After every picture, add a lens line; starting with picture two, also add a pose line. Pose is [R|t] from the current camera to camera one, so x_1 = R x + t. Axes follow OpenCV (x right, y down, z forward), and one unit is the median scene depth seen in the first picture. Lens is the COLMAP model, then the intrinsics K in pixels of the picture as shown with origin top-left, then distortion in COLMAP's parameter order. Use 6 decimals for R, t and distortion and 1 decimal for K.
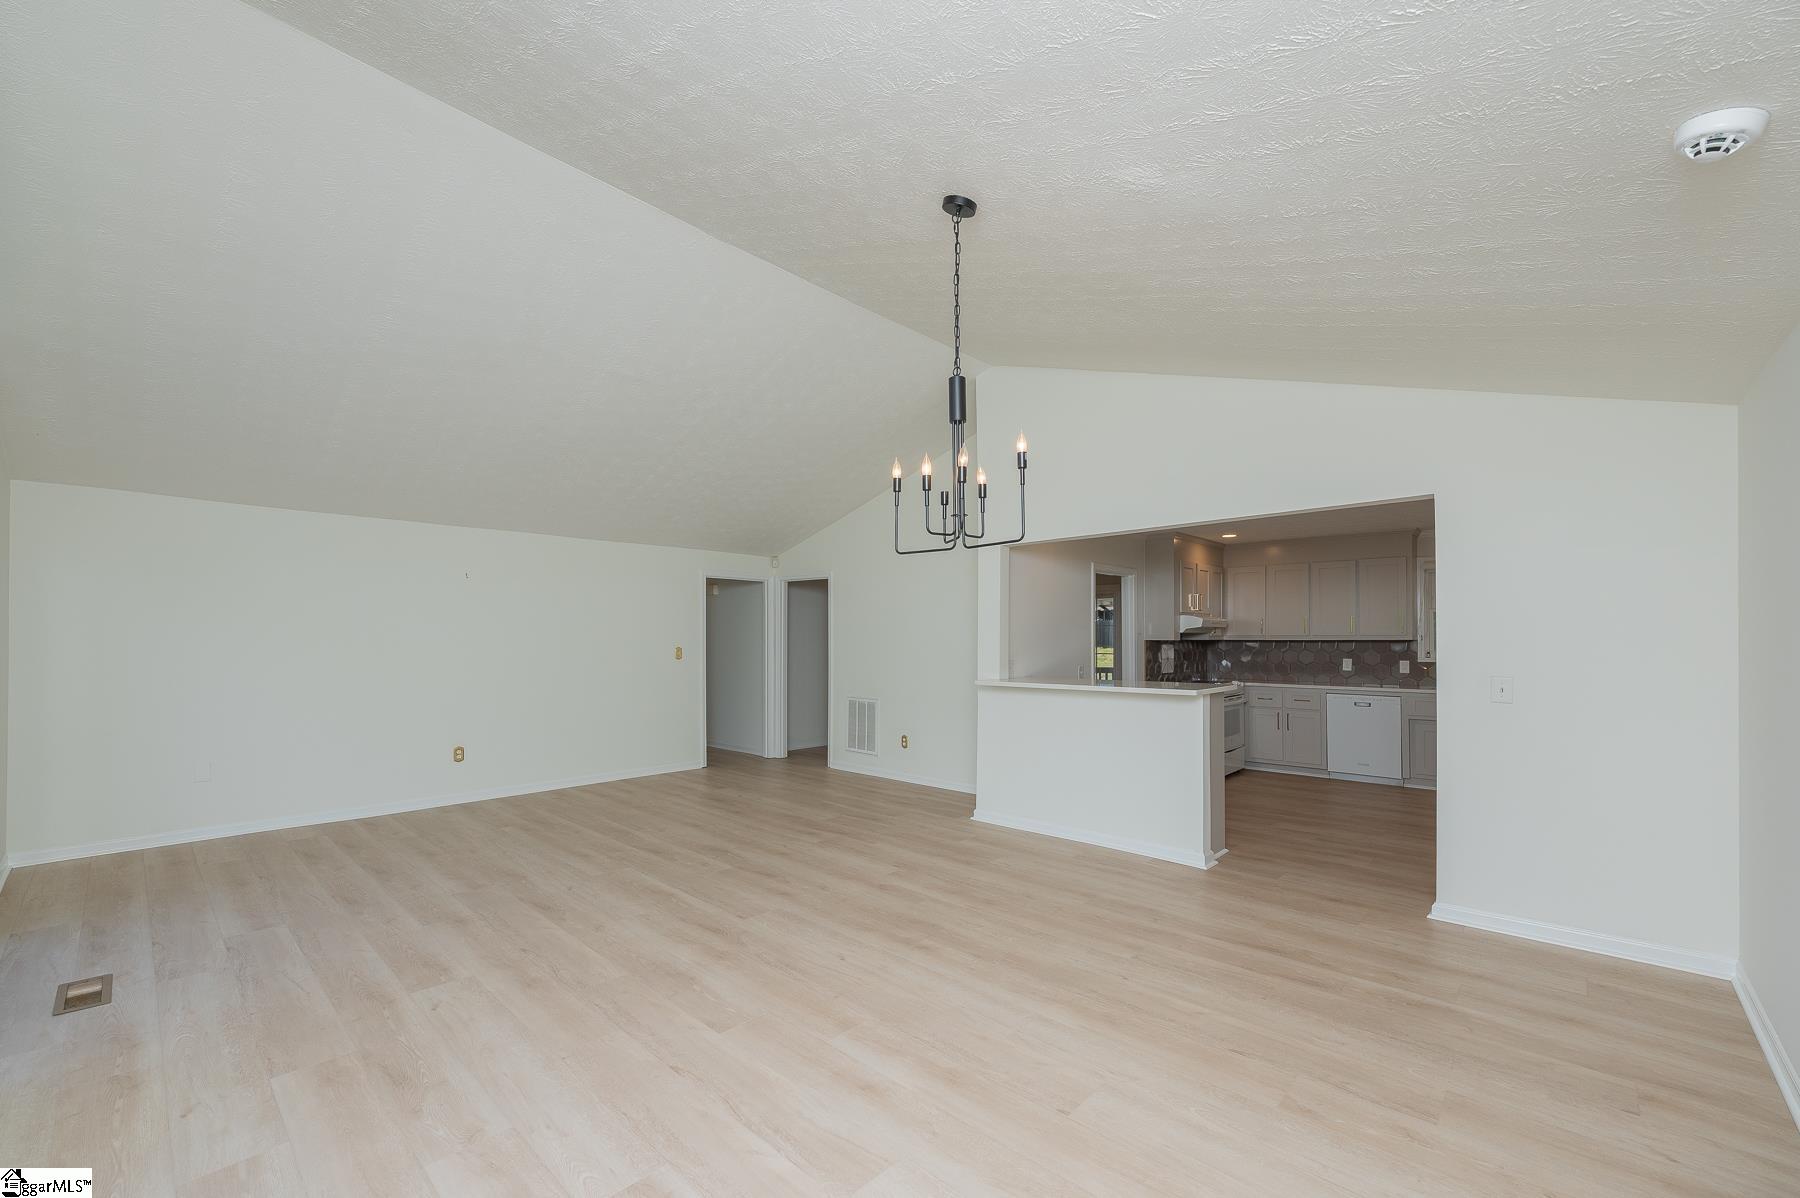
lens RADIAL K [[722.5, 0, 876.1], [0, 722.5, 636.3], [0, 0, 1]] dist [0.001857, 0.000227]
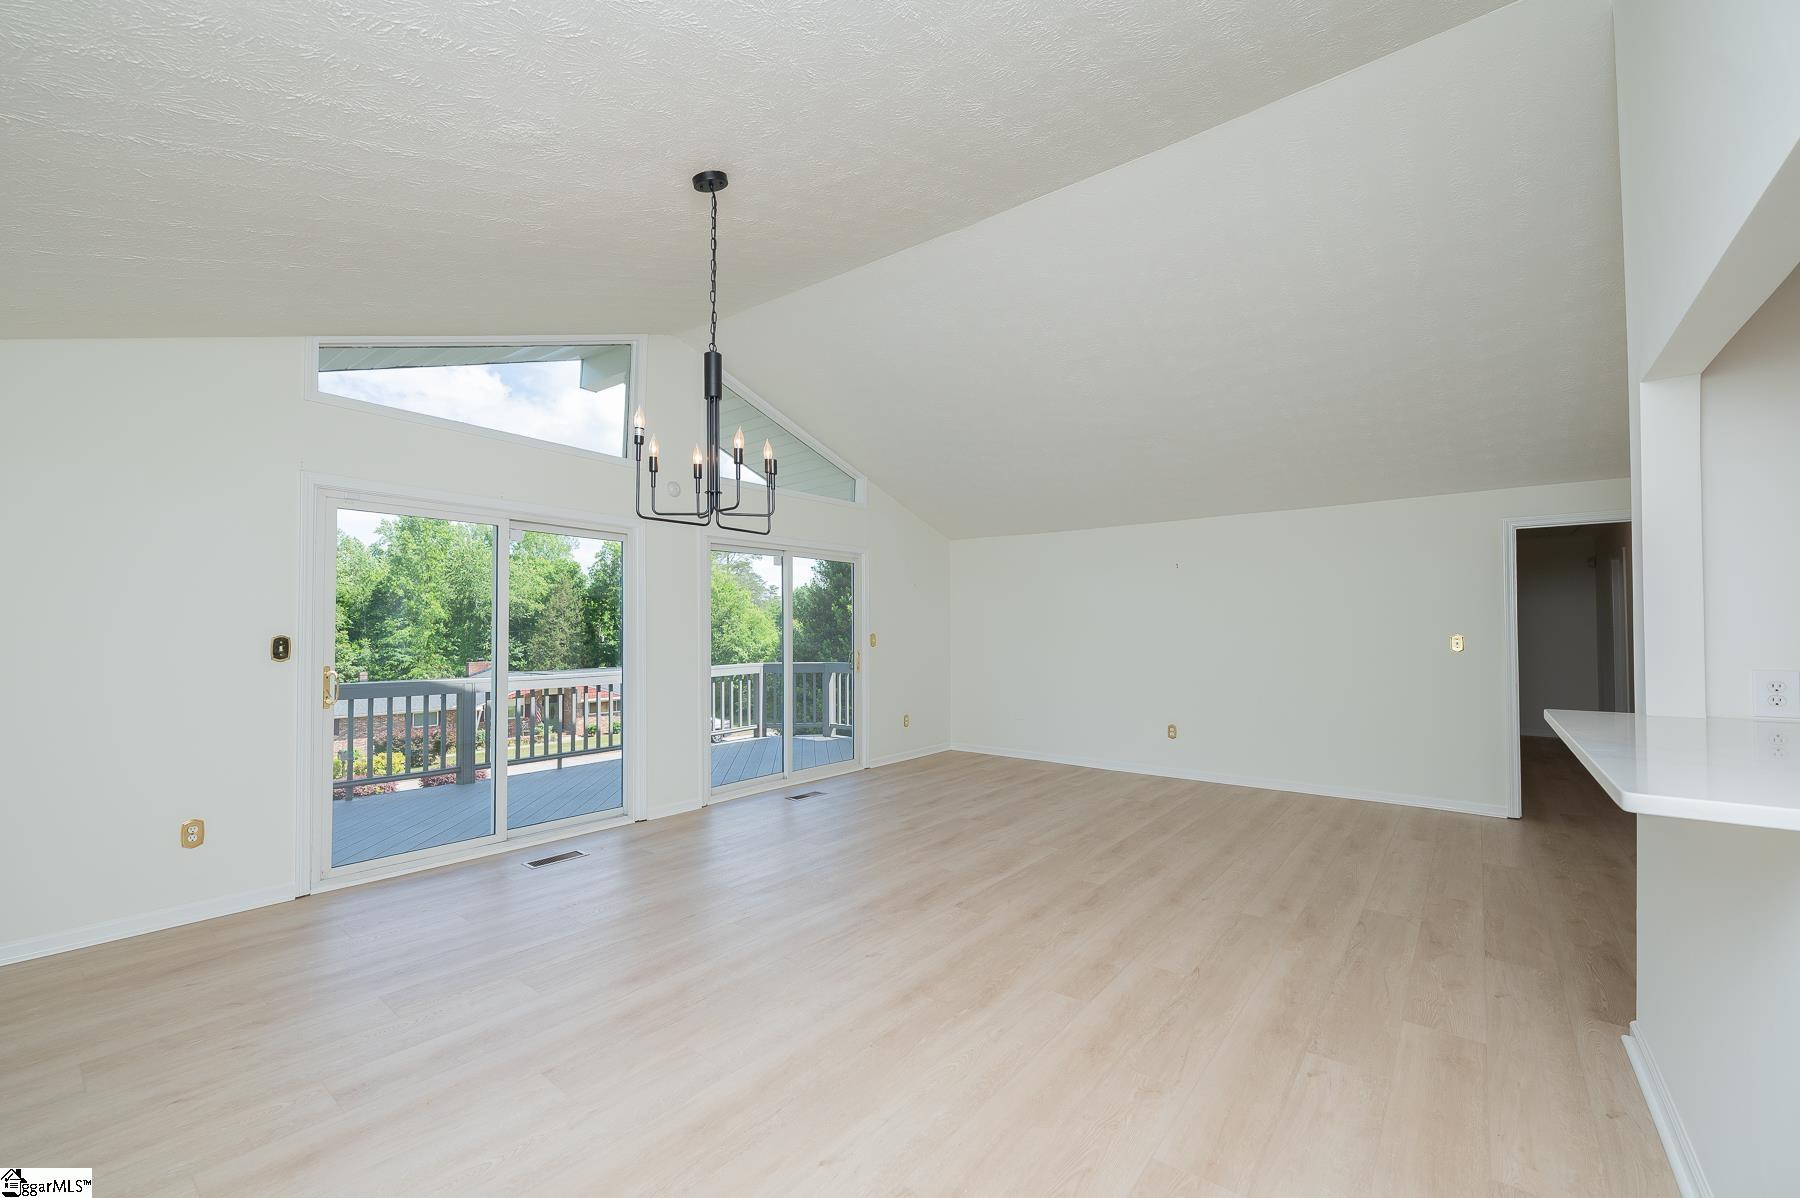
lens RADIAL K [[722.5, 0, 899.0], [0, 722.5, 612.3], [0, 0, 1]] dist [0.001857, 0.000227]
pose [[0.107427, -0.026570, -0.993858, 0.668711], [0.005711, 0.999643, -0.026108, 0.013559], [0.994197, -0.002871, 0.107540, 0.684691]]
